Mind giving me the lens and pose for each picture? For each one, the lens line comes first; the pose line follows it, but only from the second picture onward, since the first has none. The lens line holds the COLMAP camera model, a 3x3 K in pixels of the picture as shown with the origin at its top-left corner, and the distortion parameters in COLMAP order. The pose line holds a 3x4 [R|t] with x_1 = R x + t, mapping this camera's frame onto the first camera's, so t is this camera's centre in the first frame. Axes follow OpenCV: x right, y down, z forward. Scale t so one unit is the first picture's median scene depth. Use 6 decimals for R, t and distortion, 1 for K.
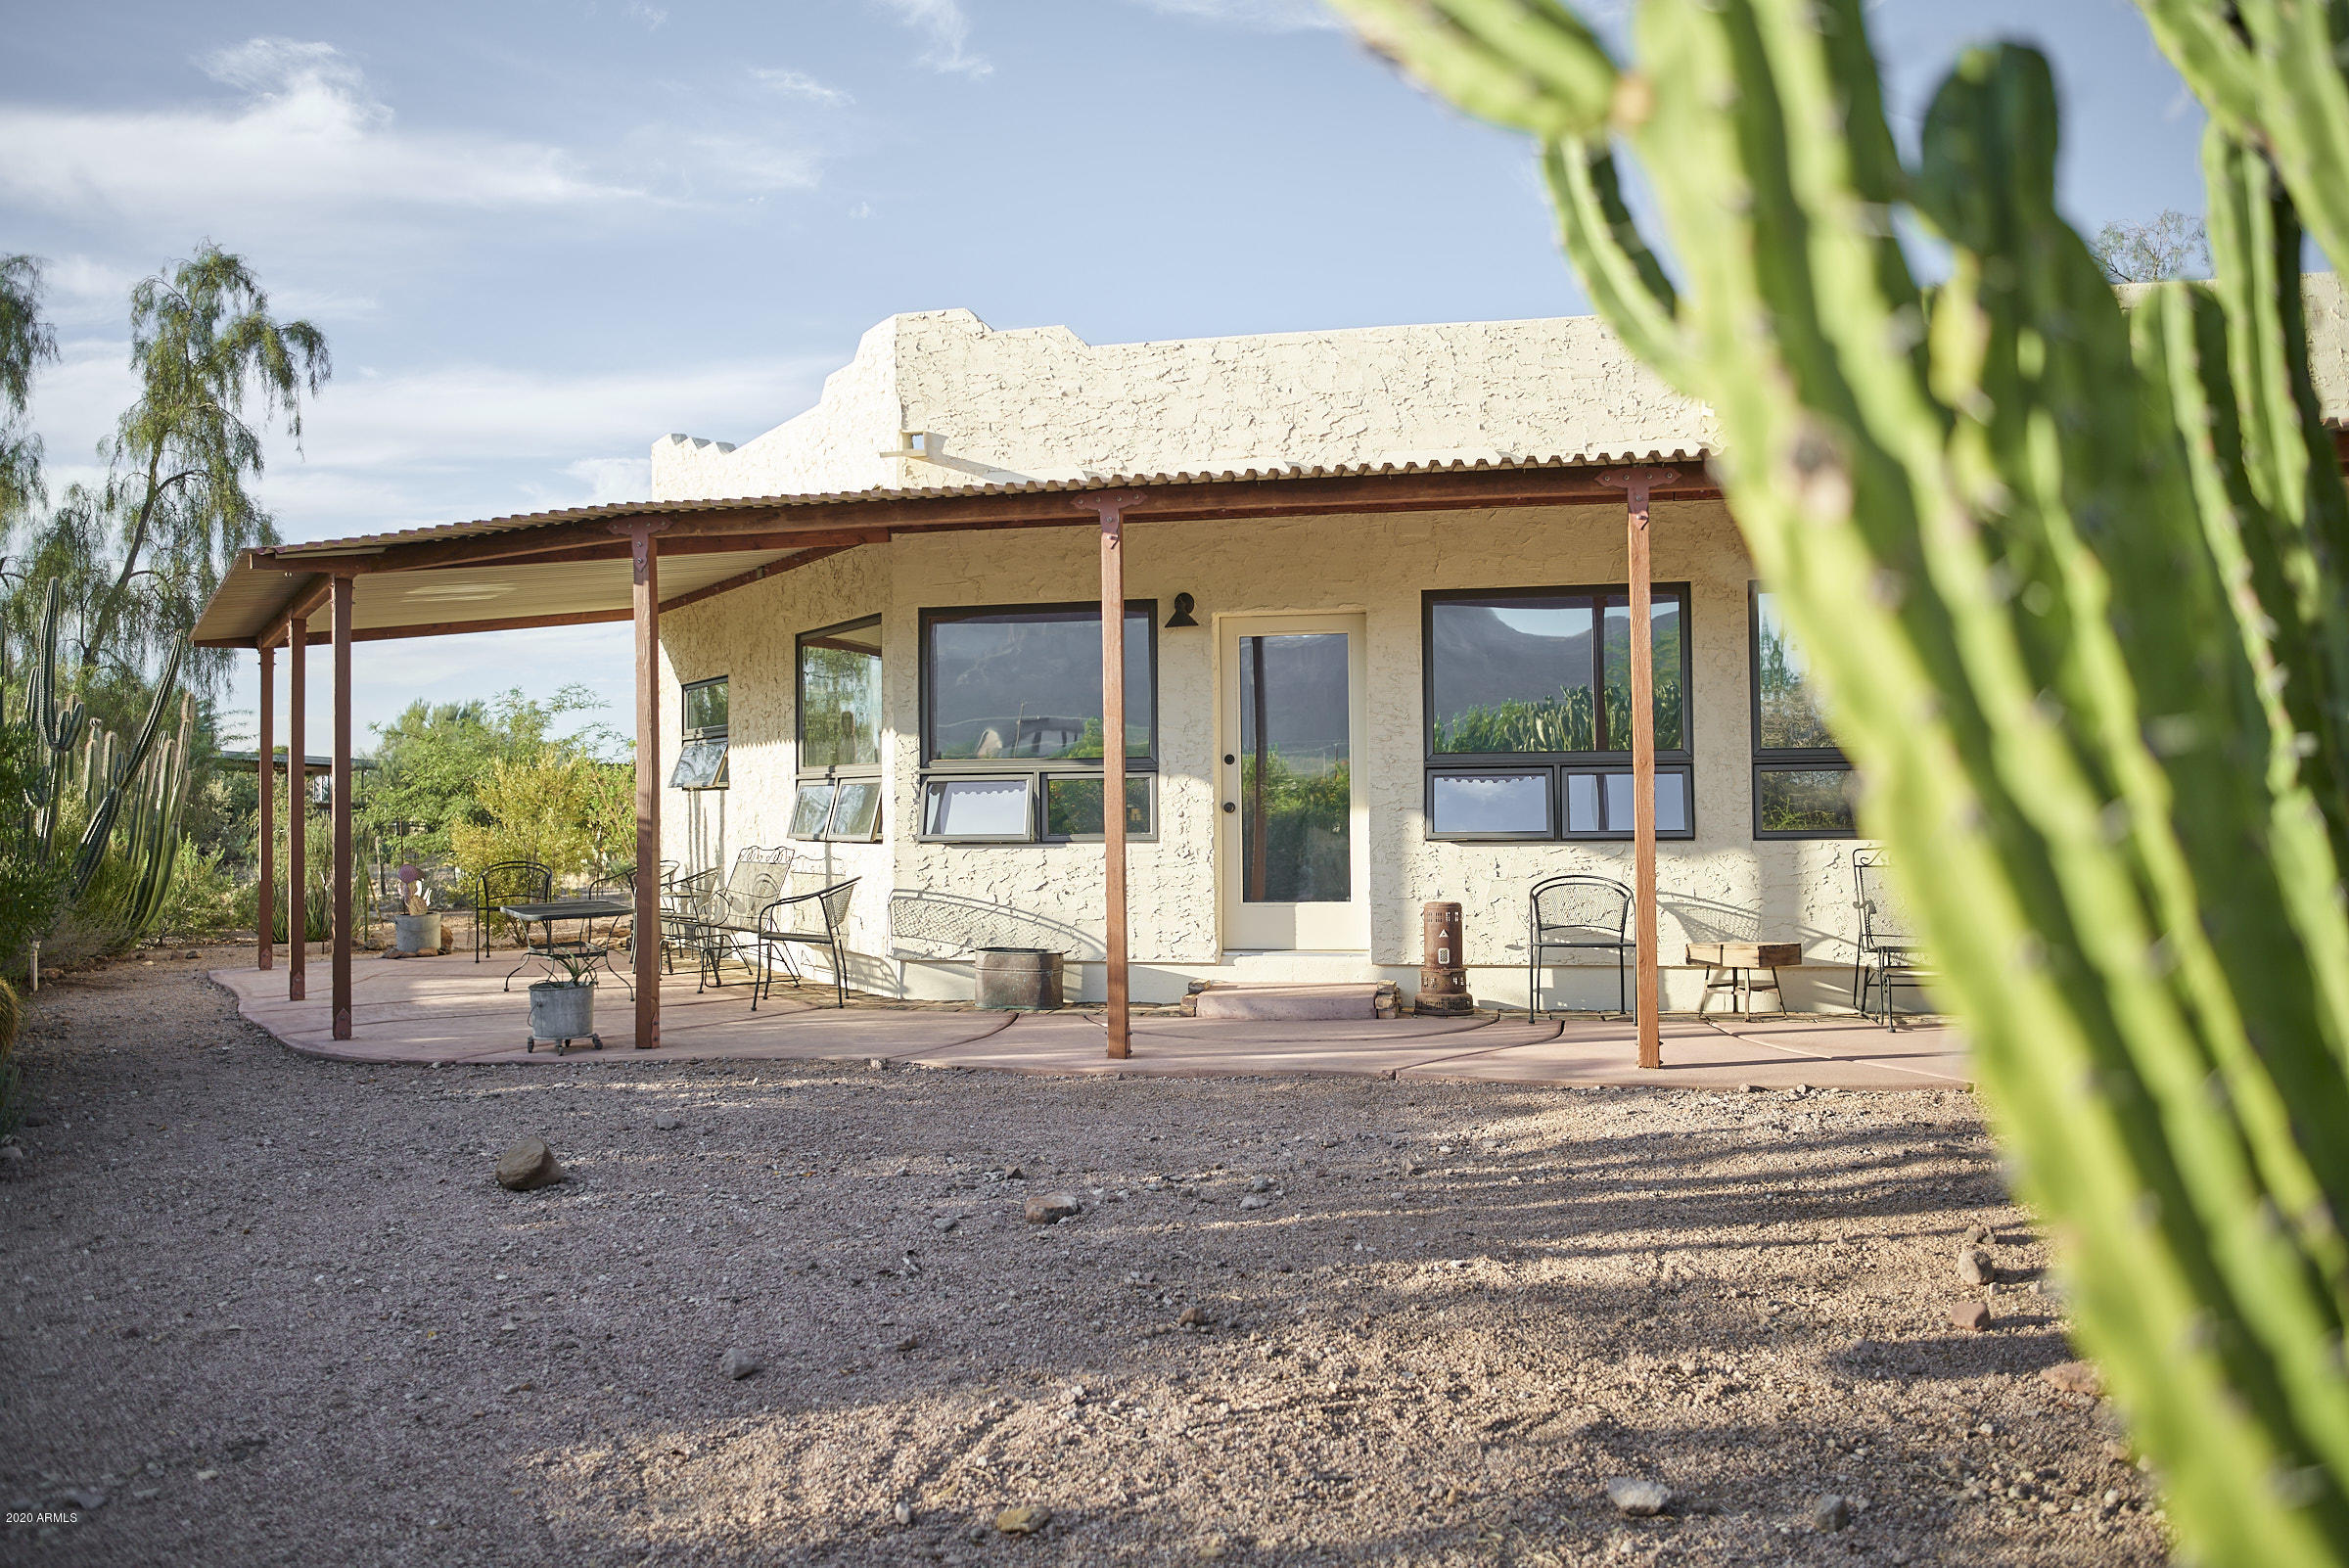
lens RADIAL K [[1675.3, 0, 1174.3], [0, 1675.3, 784.9], [0, 0, 1]] dist [-0.018209, 0.017231]
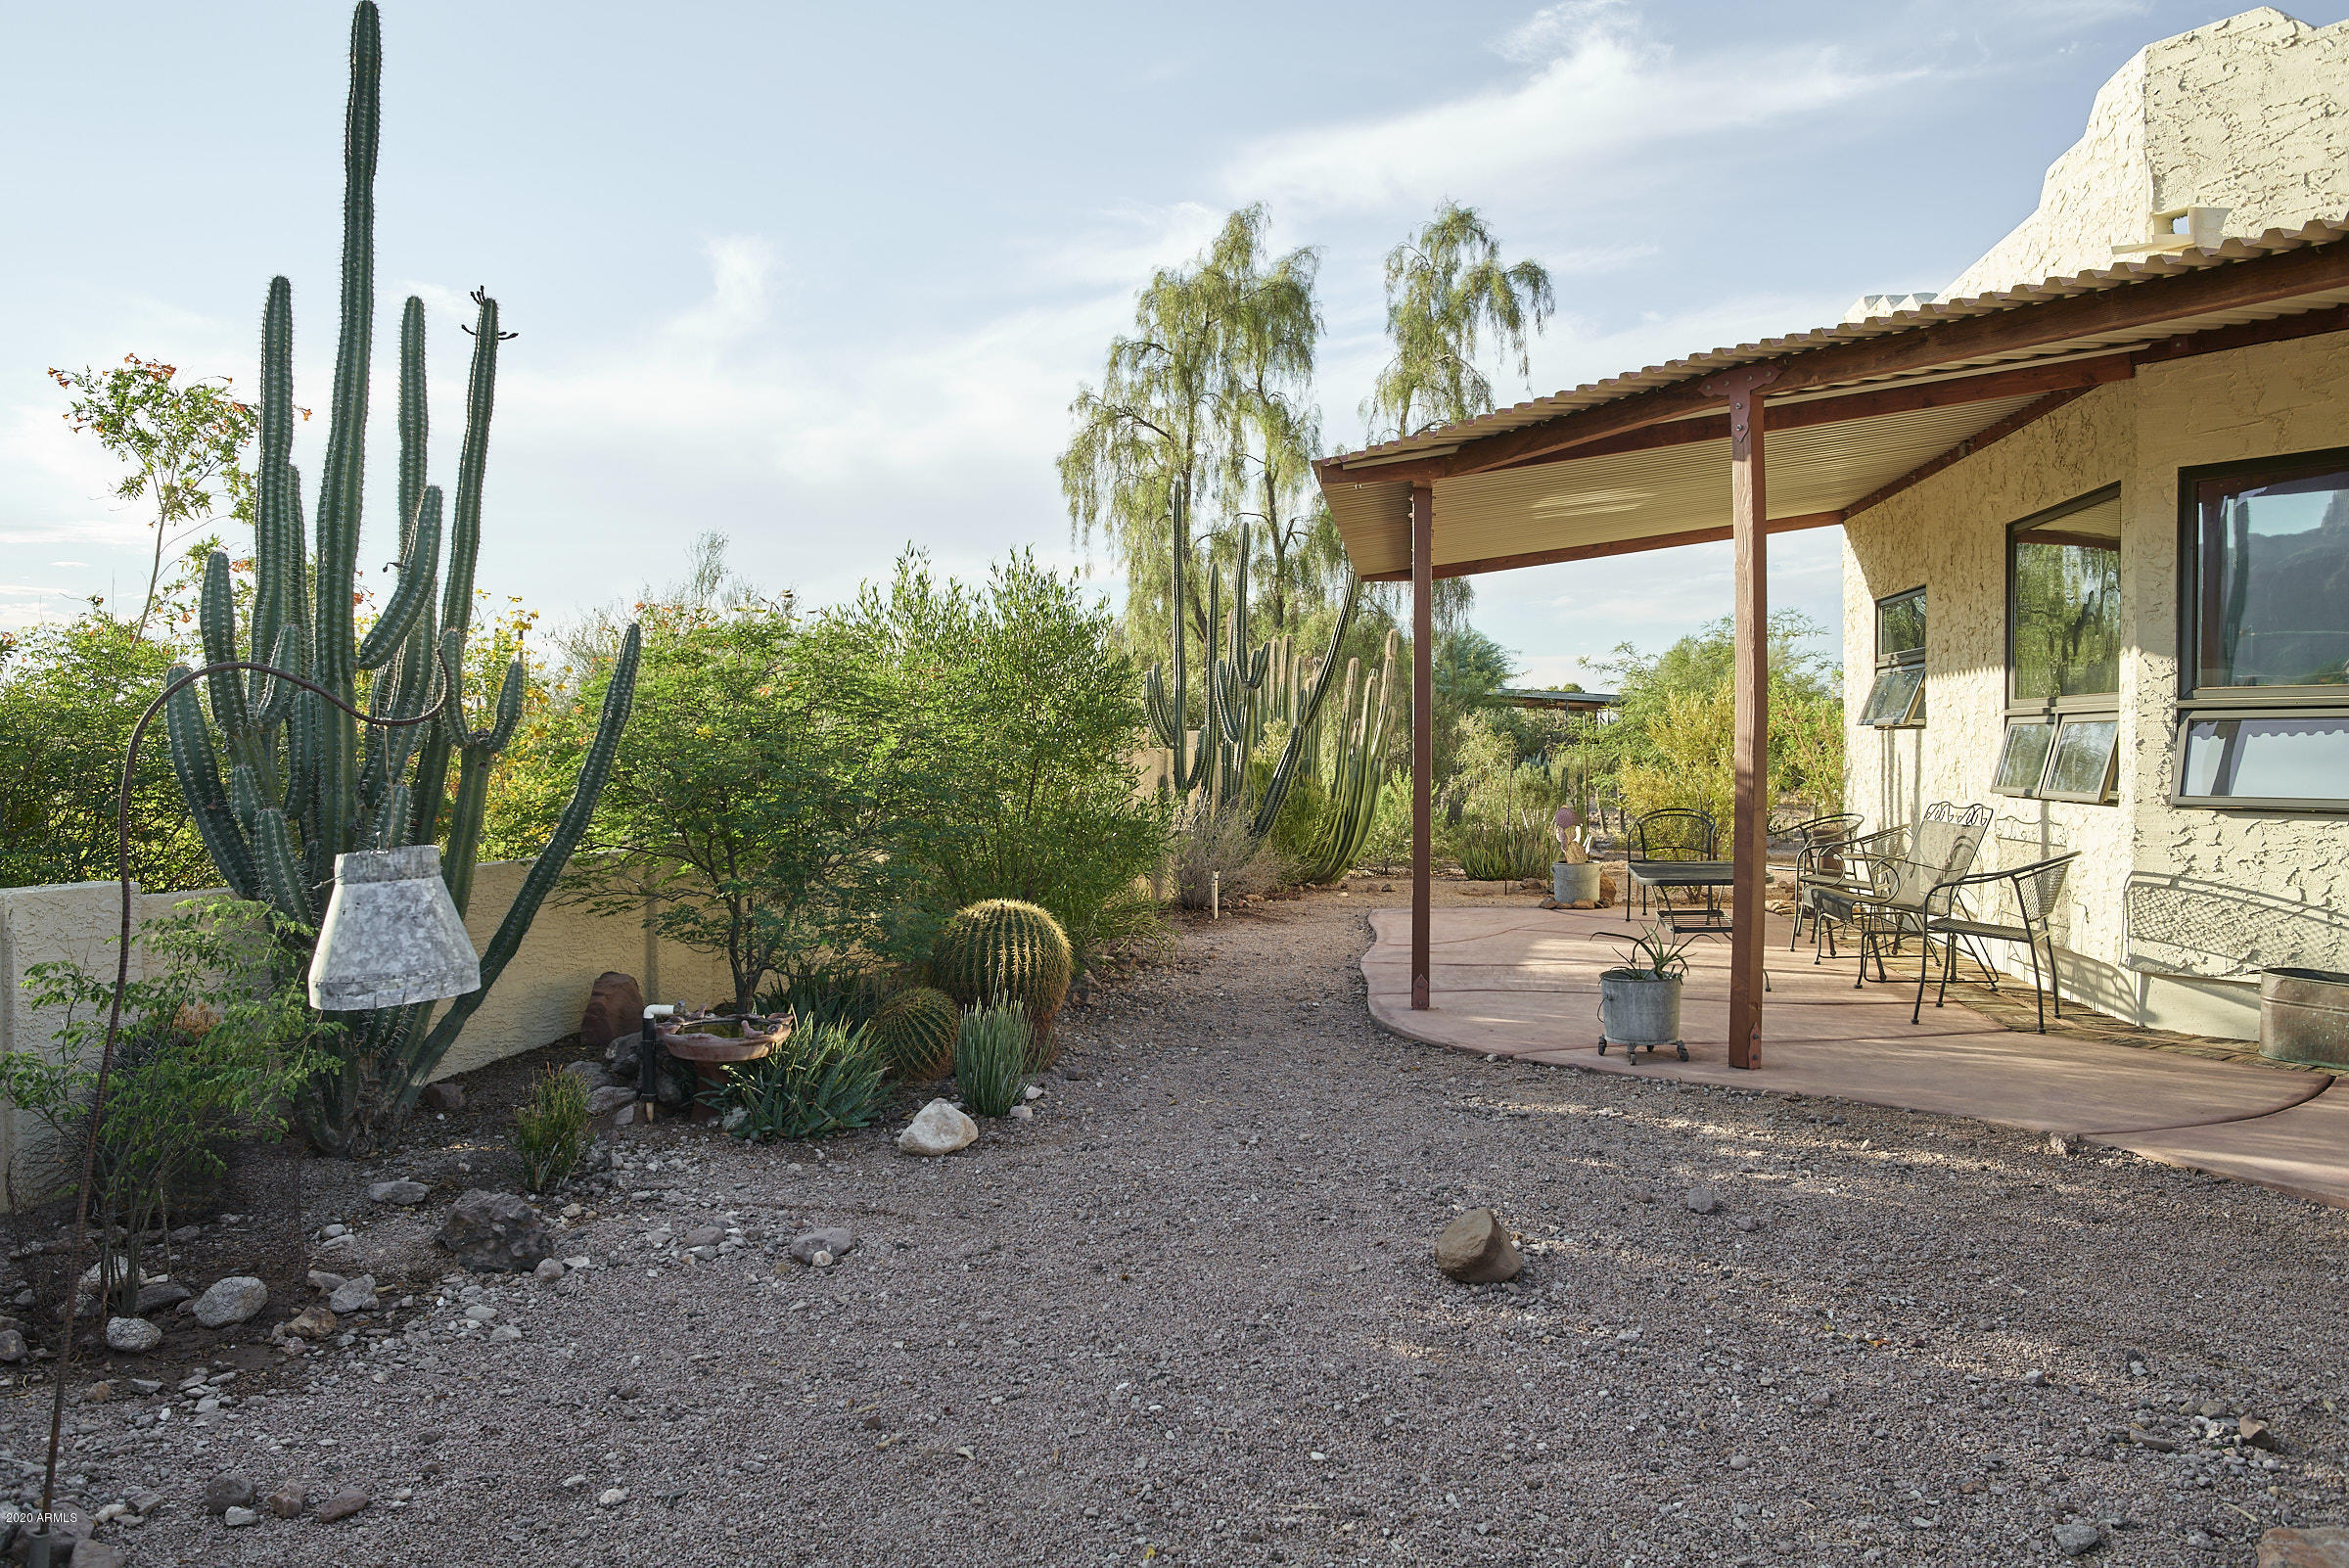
lens RADIAL K [[1675.3, 0, 1173.3], [0, 1675.3, 774.3], [0, 0, 1]] dist [-0.018209, 0.017231]
pose [[0.742777, 0.020374, -0.669228, 0.002410], [0.002947, 0.999428, 0.033697, -0.003658], [0.669532, -0.027002, 0.742292, 0.195581]]
